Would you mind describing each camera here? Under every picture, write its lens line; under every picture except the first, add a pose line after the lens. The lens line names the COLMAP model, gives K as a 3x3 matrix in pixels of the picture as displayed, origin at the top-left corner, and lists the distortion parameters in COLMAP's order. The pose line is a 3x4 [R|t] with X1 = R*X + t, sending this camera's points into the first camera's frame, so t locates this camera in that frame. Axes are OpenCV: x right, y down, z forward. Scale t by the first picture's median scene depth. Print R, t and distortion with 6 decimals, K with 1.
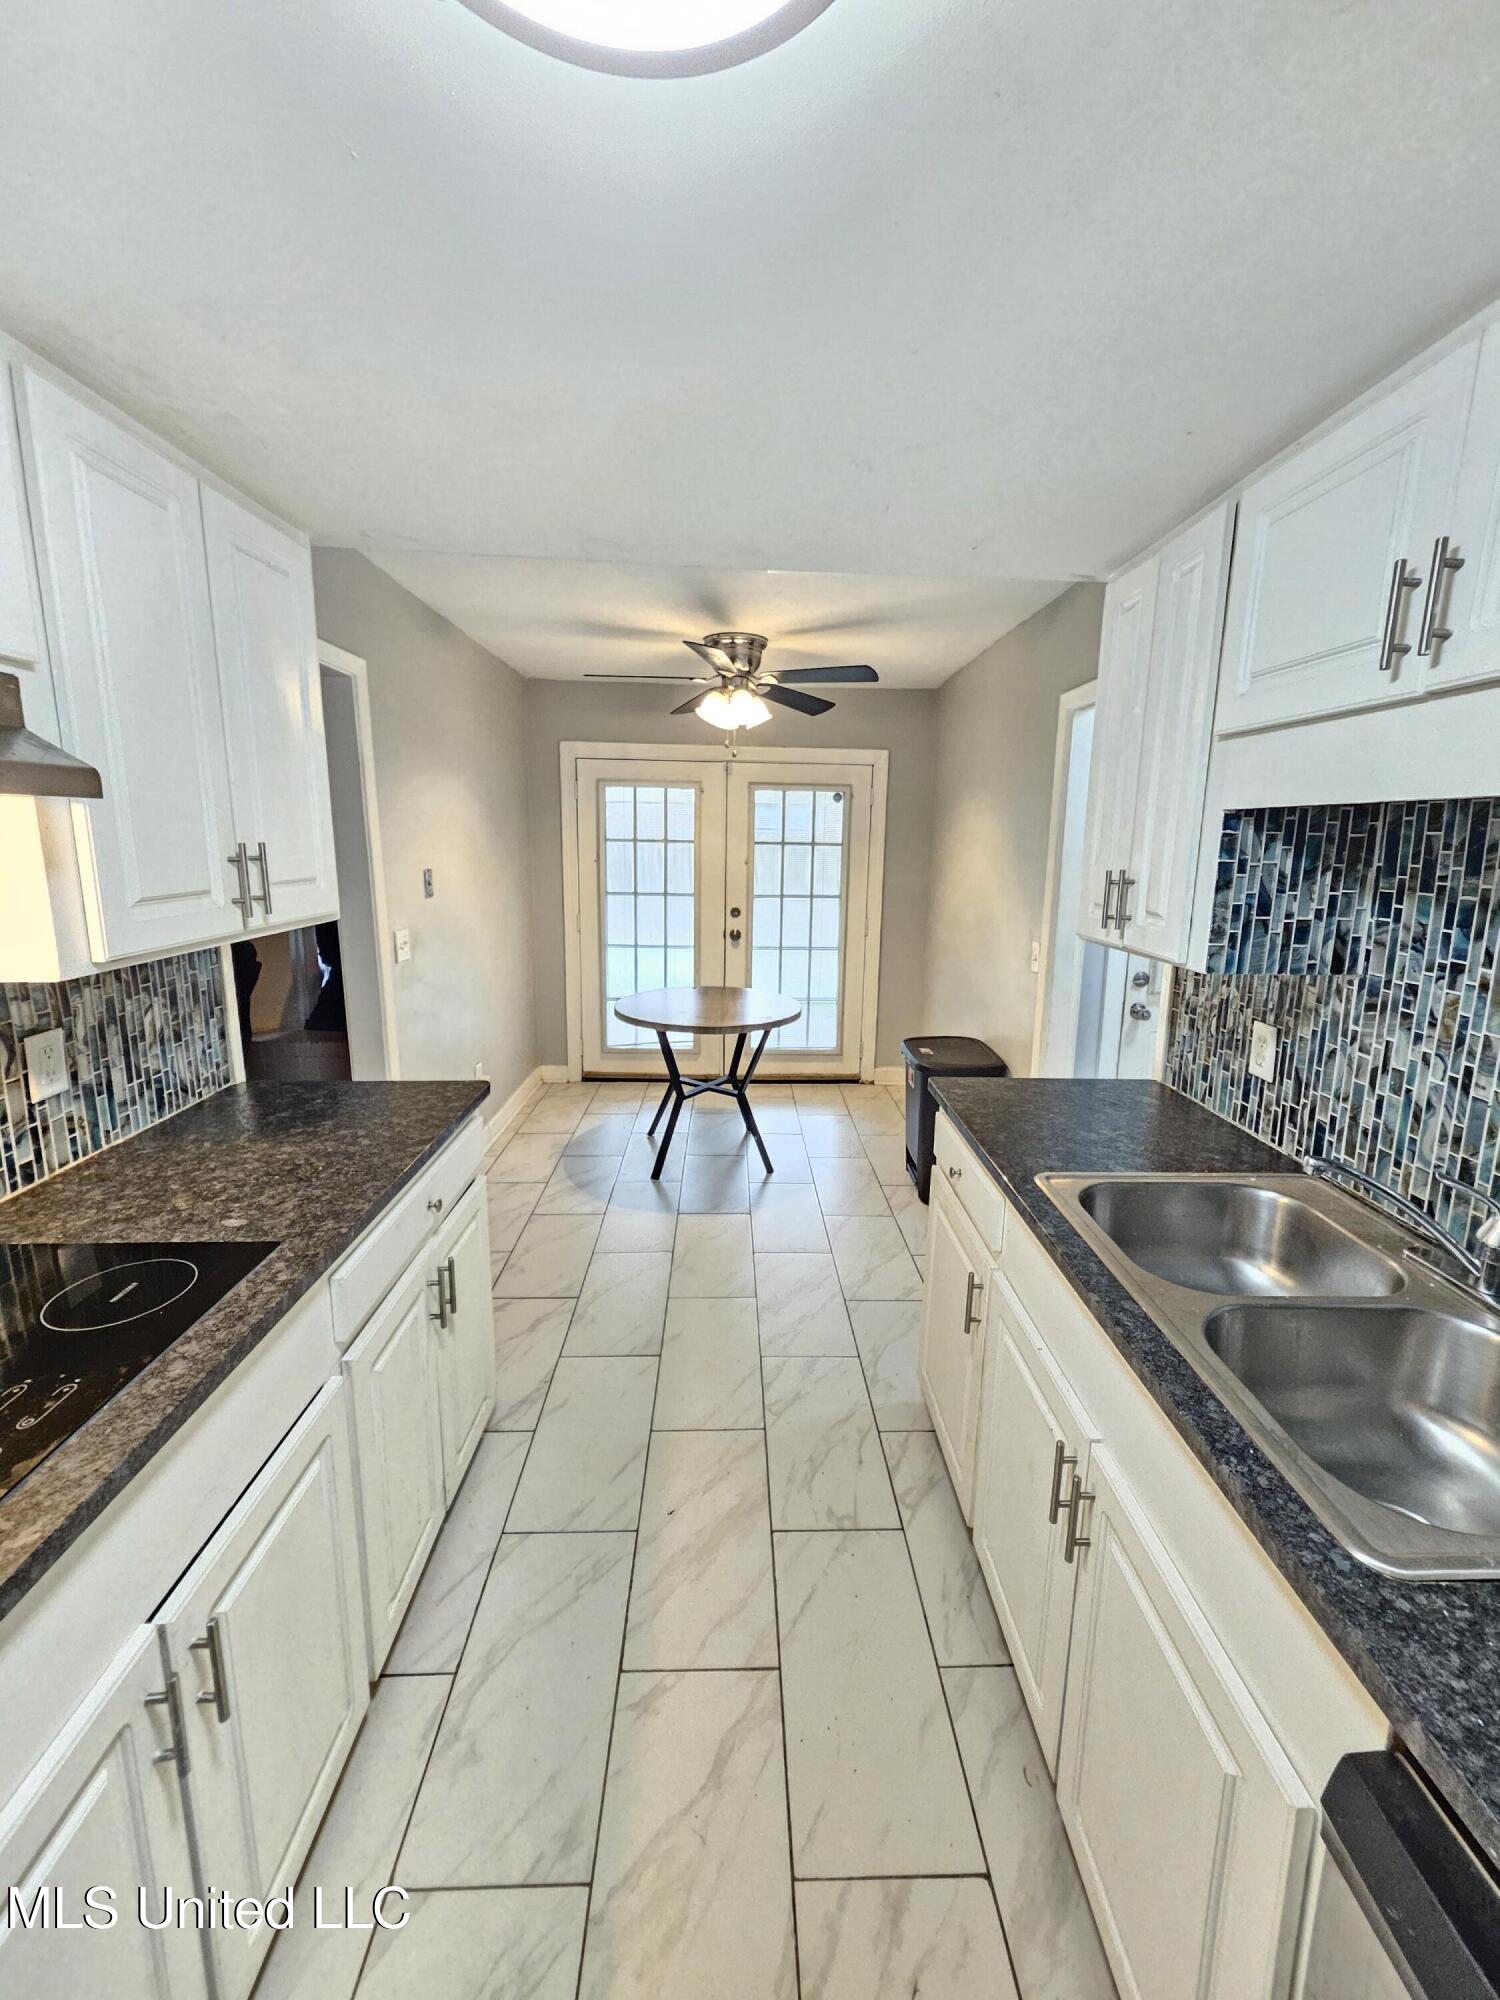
lens RADIAL K [[791.0, 0, 762.4], [0, 791.0, 973.5], [0, 0, 1]] dist [0.007526, -0.000381]
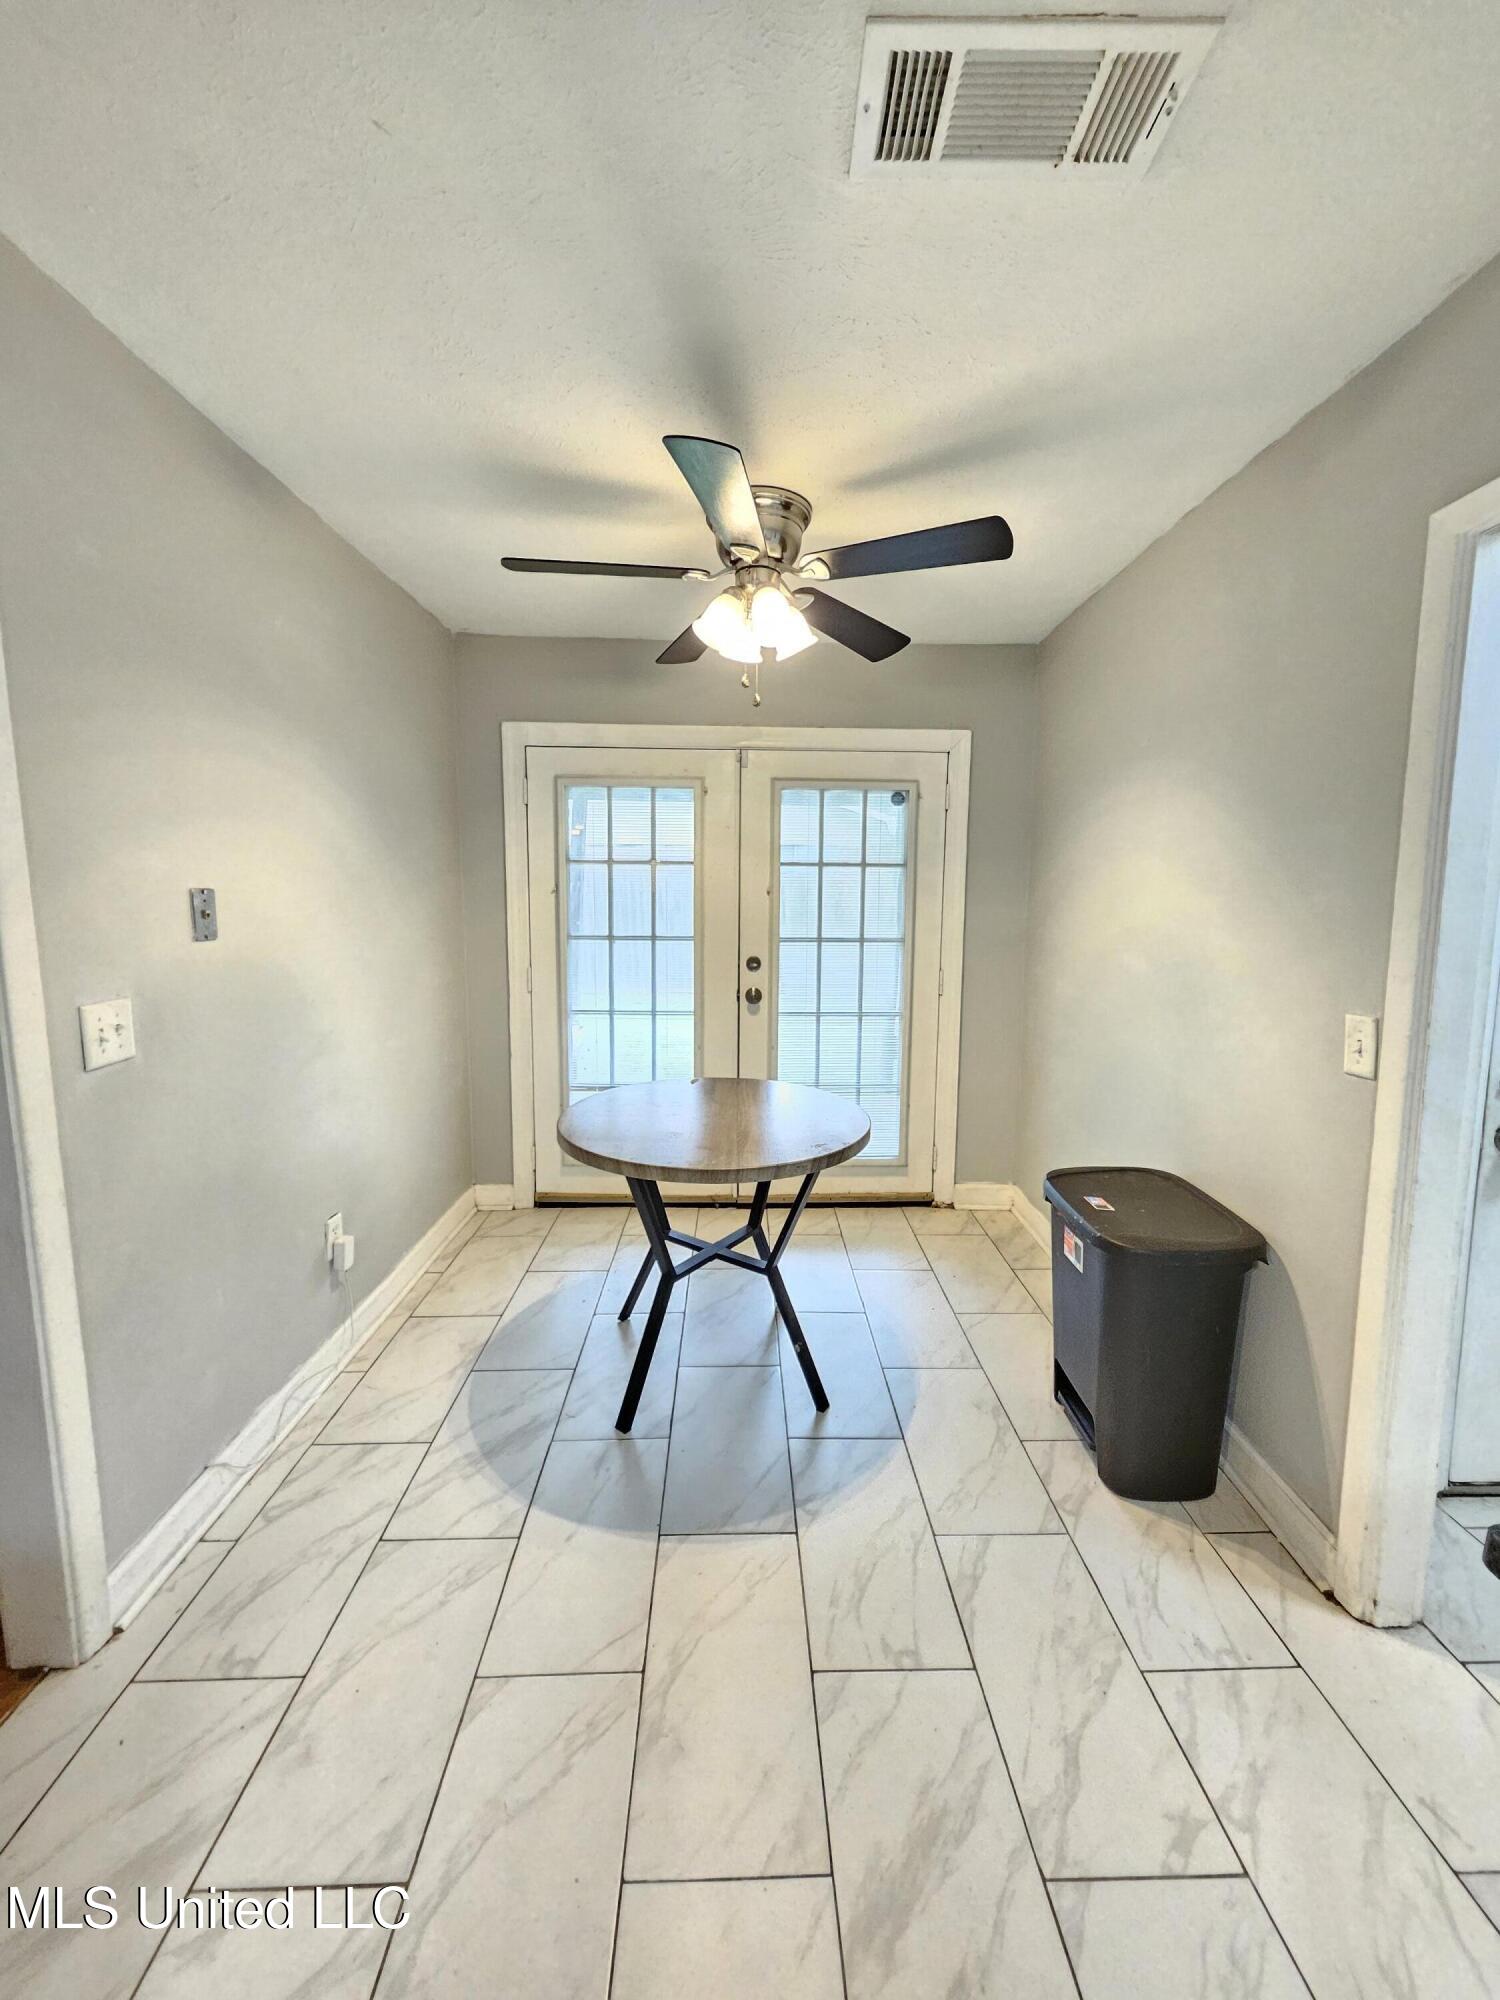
lens RADIAL K [[791.0, 0, 762.4], [0, 791.0, 973.5], [0, 0, 1]] dist [0.007526, -0.000381]
pose [[0.999930, -0.008615, -0.008085, -0.025449], [0.008069, 0.997831, -0.065330, -0.028162], [0.008630, 0.065261, 0.997831, 0.375537]]
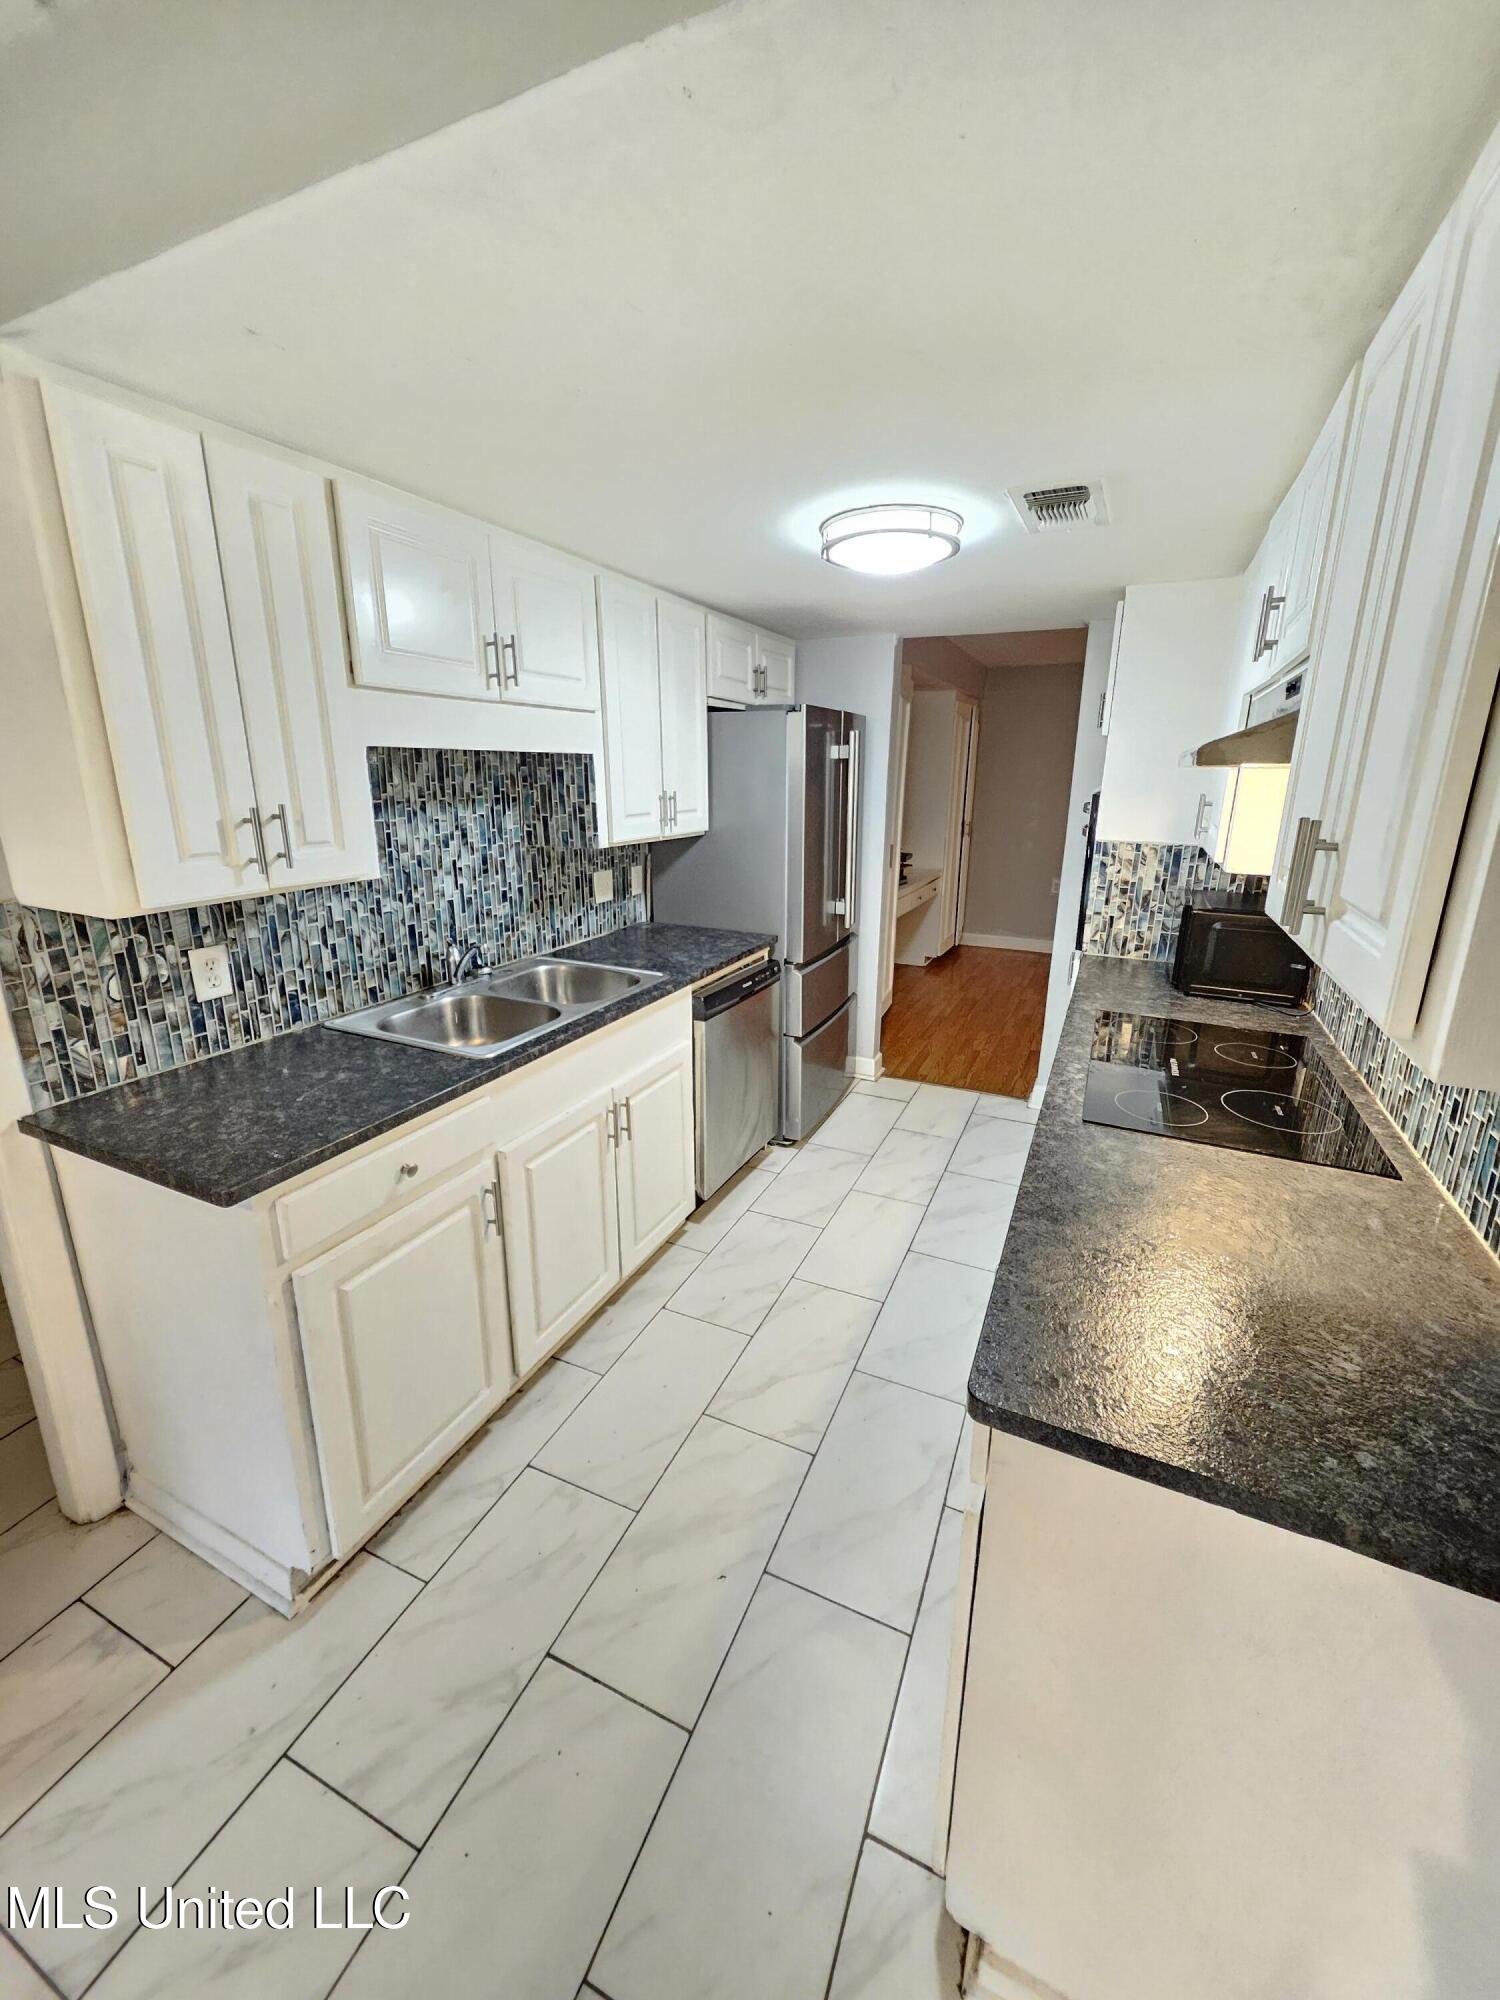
lens RADIAL K [[791.0, 0, 762.4], [0, 791.0, 973.5], [0, 0, 1]] dist [0.007526, -0.000381]
pose [[-0.896059, -0.137811, 0.422003, -0.201296], [0.052351, 0.911161, 0.408712, -0.127210], [-0.440837, 0.388322, -0.809239, 0.666213]]
